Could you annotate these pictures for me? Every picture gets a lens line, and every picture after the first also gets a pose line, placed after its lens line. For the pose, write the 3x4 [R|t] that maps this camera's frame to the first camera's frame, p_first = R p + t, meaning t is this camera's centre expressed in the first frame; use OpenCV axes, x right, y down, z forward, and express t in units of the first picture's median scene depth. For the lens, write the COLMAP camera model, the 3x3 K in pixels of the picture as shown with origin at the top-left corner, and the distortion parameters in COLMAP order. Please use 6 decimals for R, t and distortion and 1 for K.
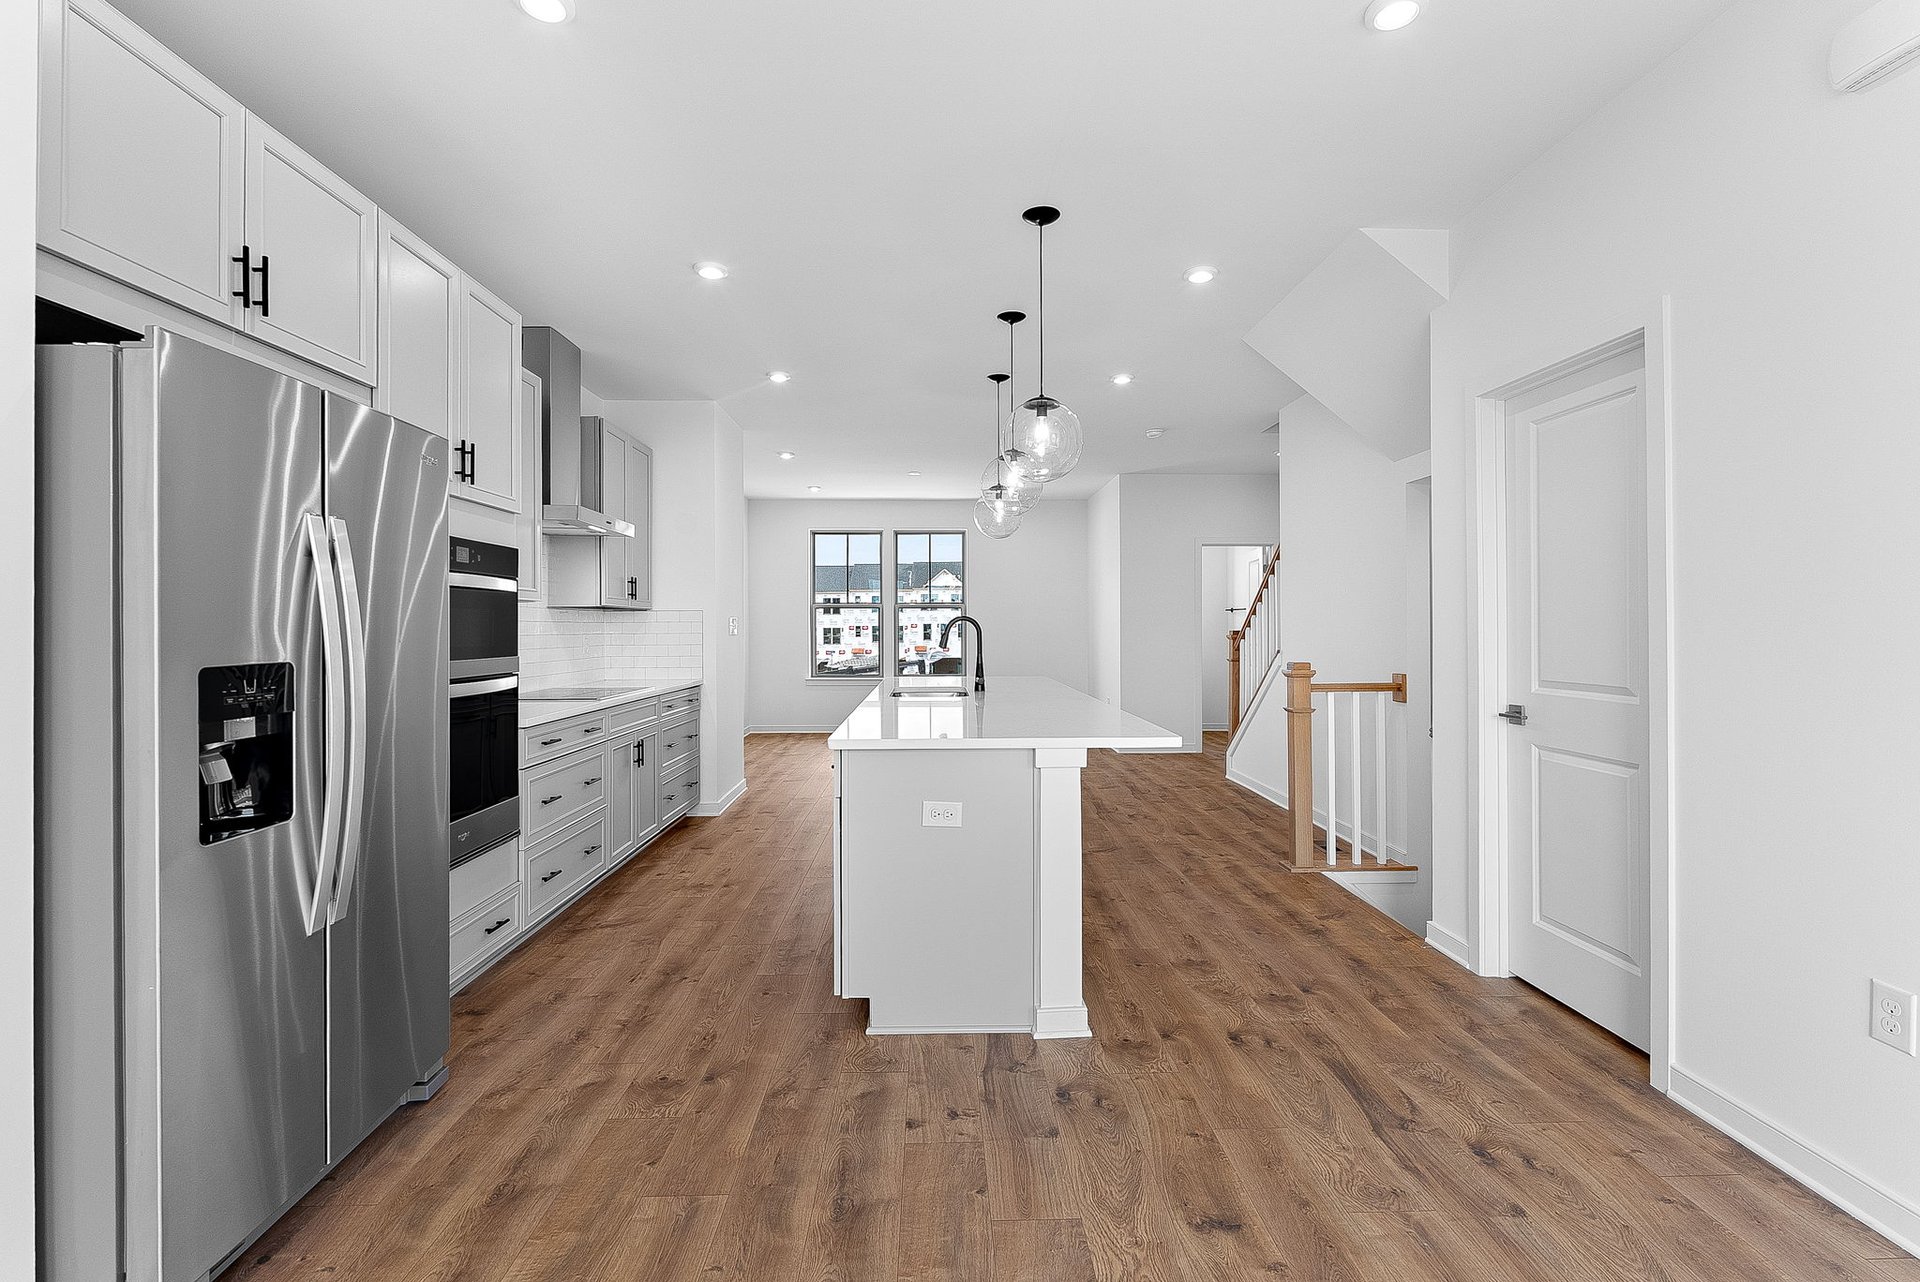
lens RADIAL K [[854.9, 0, 954.6], [0, 854.9, 626.7], [0, 0, 1]] dist [-0.001866, 0.001687]
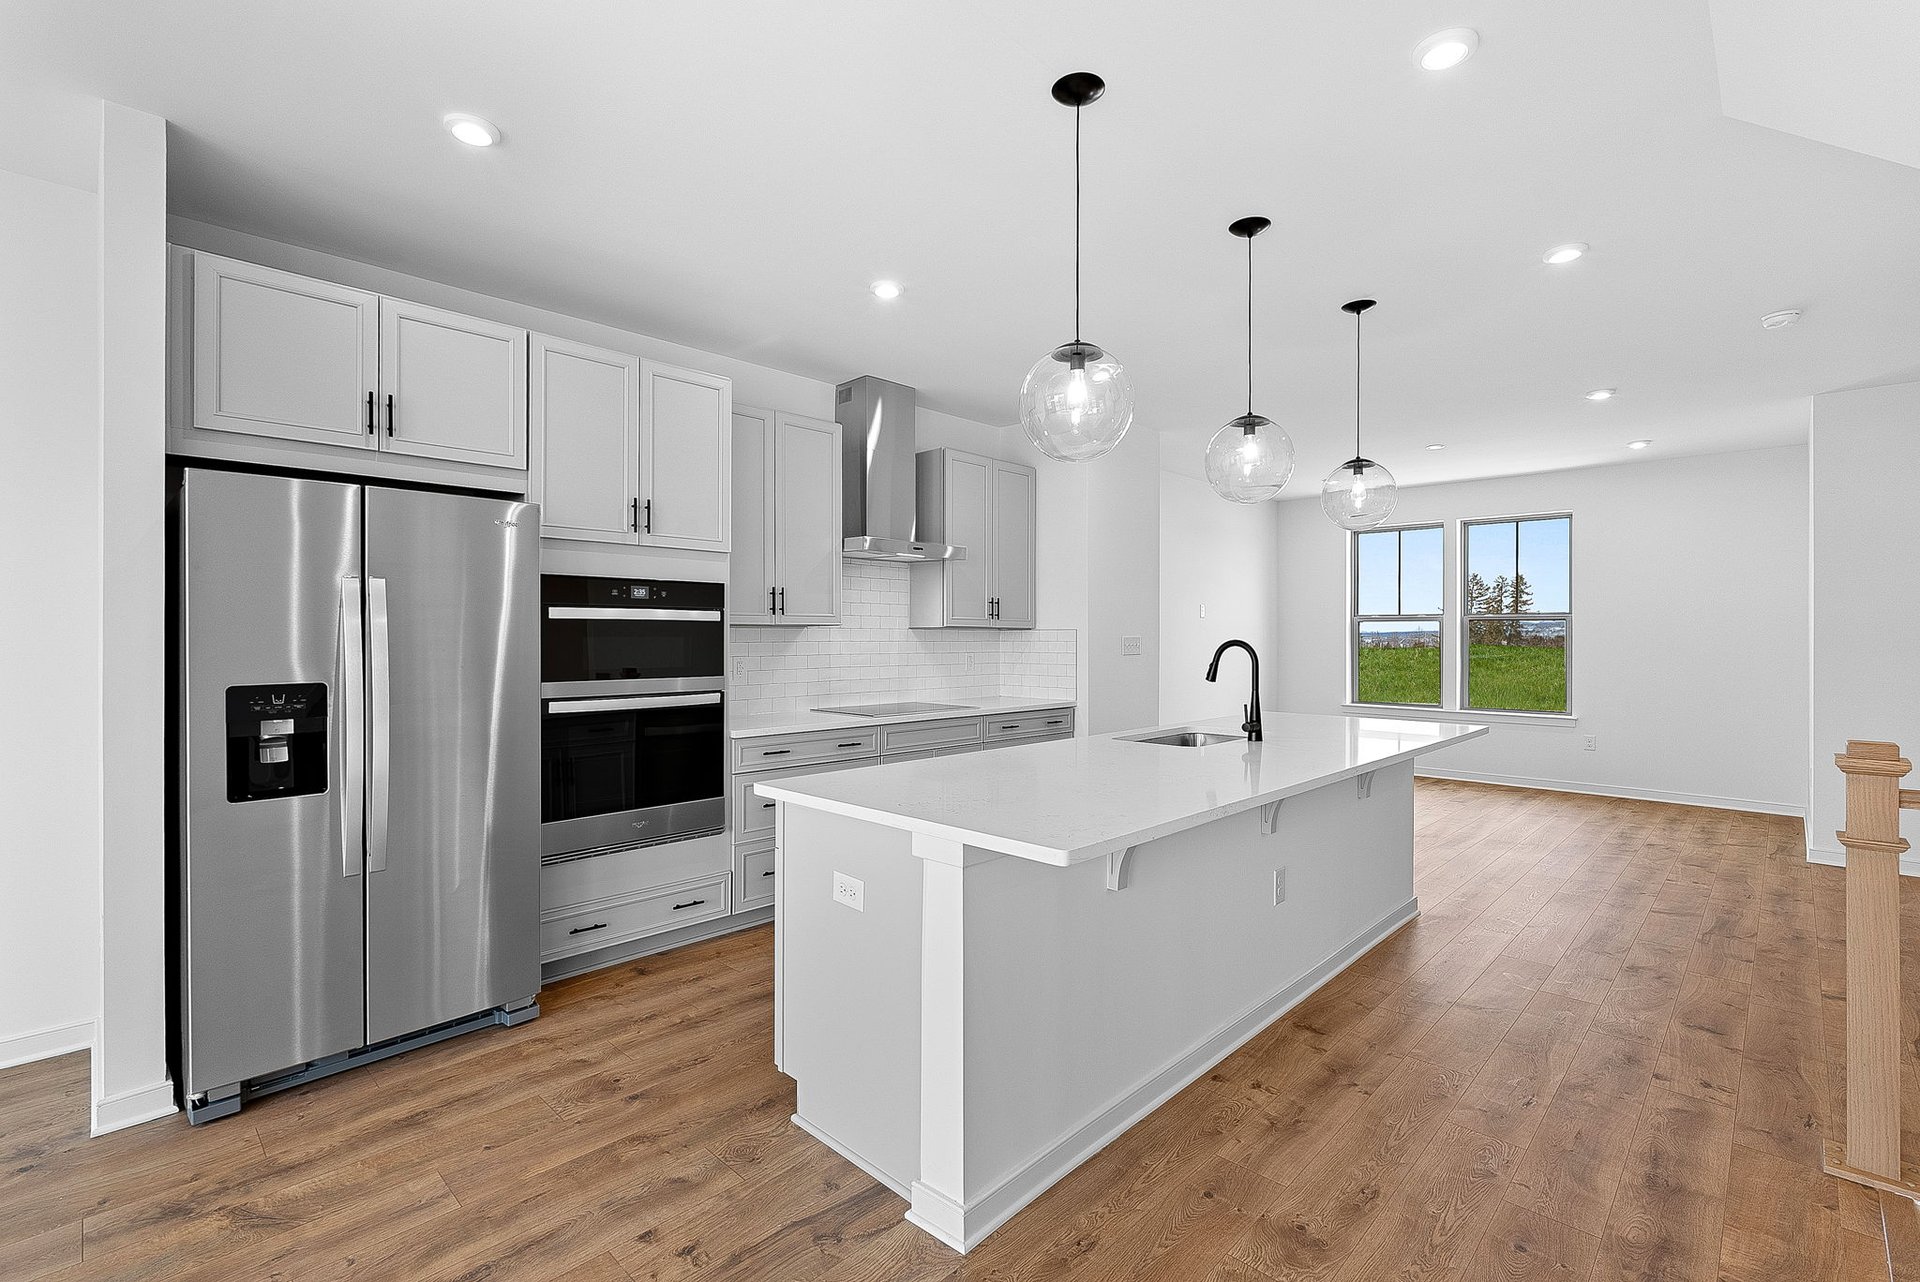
lens RADIAL K [[854.9, 0, 955.6], [0, 854.9, 638.4], [0, 0, 1]] dist [-0.001866, 0.001687]
pose [[0.699240, 0.005827, -0.714864, 0.684660], [-0.003236, 0.999982, 0.004987, -0.029841], [0.714880, -0.001174, 0.699246, 0.531053]]
